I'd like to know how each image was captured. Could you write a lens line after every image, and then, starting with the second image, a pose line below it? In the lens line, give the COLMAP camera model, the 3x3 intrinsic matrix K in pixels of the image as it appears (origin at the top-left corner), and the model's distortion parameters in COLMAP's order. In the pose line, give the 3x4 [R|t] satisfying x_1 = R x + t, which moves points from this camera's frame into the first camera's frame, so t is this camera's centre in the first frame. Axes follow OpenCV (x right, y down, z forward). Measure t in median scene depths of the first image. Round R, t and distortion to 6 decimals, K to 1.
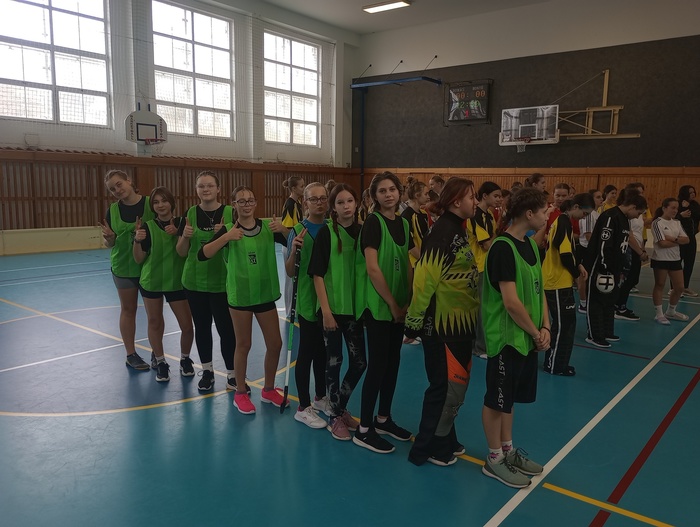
lens RADIAL K [[579.7, 0, 350.0], [0, 579.7, 263.5], [0, 0, 1]] dist [0.084217, -0.115936]
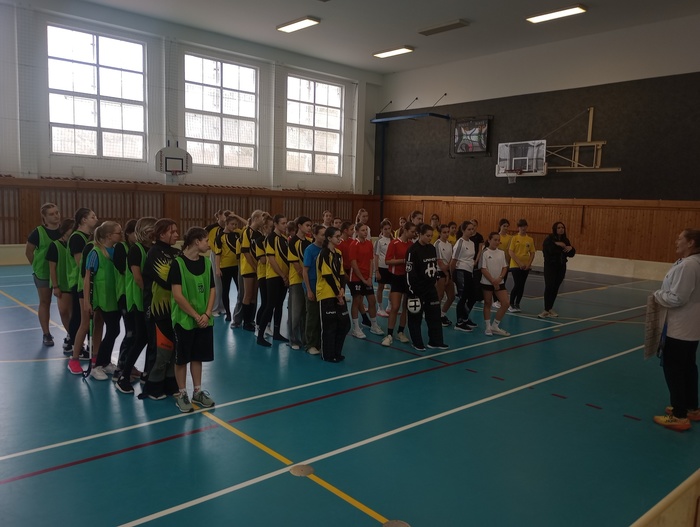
lens RADIAL K [[579.7, 0, 350.0], [0, 579.7, 263.5], [0, 0, 1]] dist [0.084217, -0.115936]
pose [[0.986746, 0.032052, -0.159078, 0.184195], [-0.037582, 0.998785, -0.031880, 0.001062], [0.157862, 0.037436, 0.986751, -0.100191]]
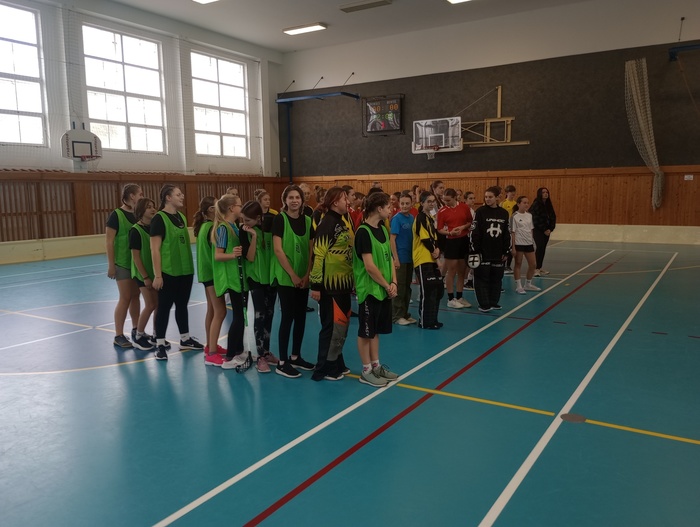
lens RADIAL K [[579.7, 0, 350.0], [0, 579.7, 263.5], [0, 0, 1]] dist [0.084217, -0.115936]
pose [[0.993295, -0.044901, 0.106532, 0.010869], [0.046078, 0.998901, -0.008611, 0.012528], [-0.106028, 0.013462, 0.994272, -0.096488]]
